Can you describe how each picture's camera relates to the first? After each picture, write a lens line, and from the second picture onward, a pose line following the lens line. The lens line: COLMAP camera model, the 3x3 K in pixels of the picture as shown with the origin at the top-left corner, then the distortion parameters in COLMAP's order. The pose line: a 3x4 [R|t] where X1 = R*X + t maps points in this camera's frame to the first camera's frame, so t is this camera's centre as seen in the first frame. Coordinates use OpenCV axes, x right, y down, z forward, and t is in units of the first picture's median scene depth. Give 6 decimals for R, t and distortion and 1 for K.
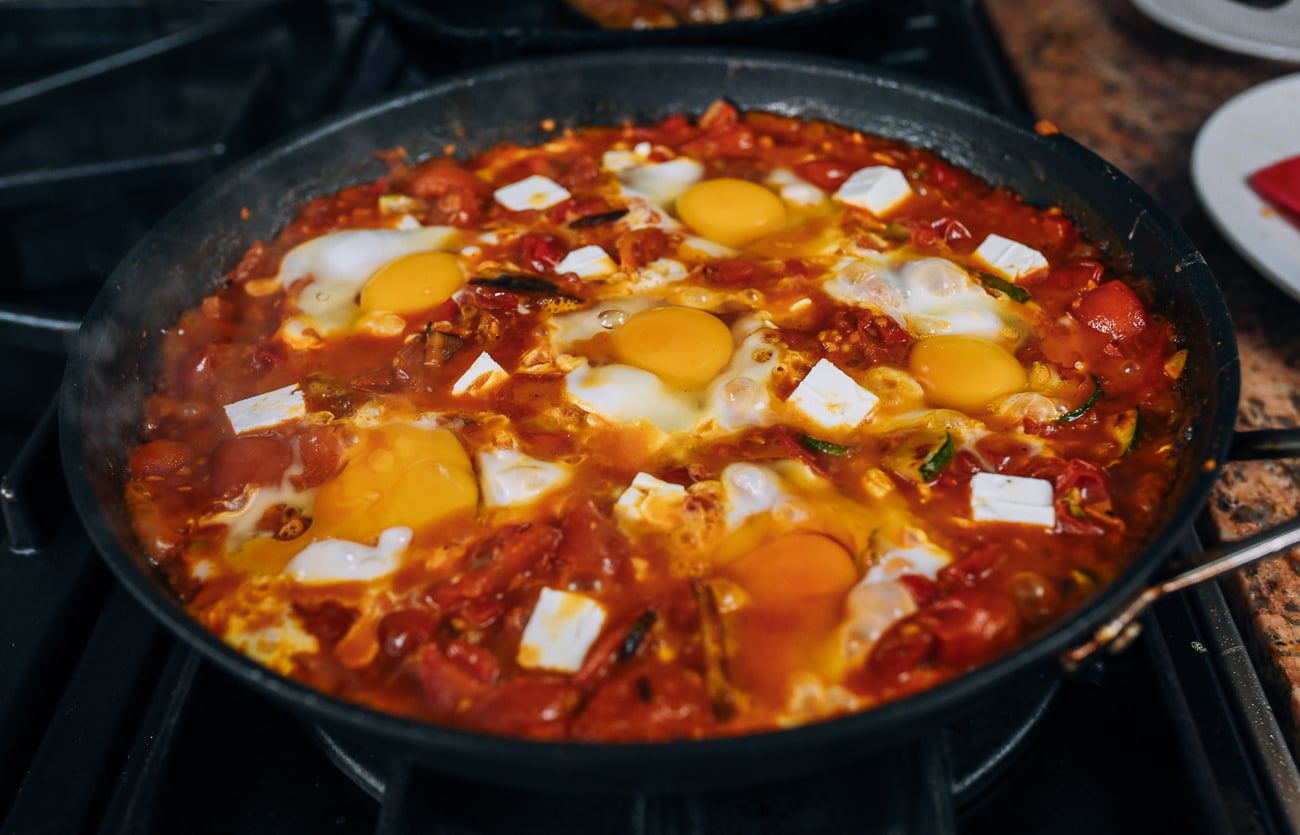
lens RADIAL K [[1365.9, 0, 650.0], [0, 1365.9, 417.5], [0, 0, 1]] dist [-0.018083, 0.022941]
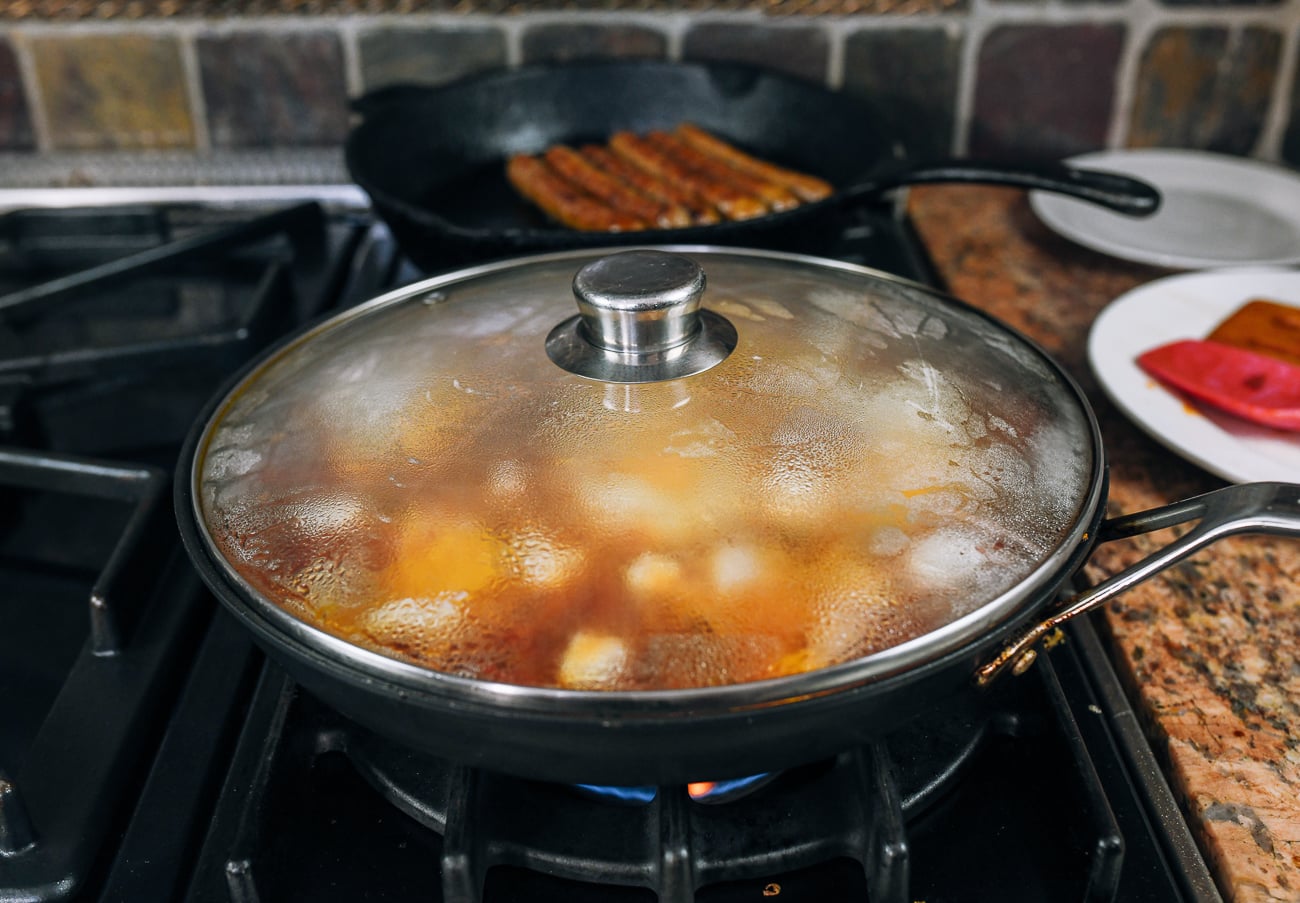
lens RADIAL K [[1466.1, 0, 676.4], [0, 1466.1, 445.8], [0, 0, 1]] dist [-0.026032, 0.043409]
pose [[0.997775, -0.001992, 0.066638, -0.060199], [0.012086, 0.988396, -0.151418, 0.124228], [-0.065563, 0.151887, 0.986221, -0.304655]]
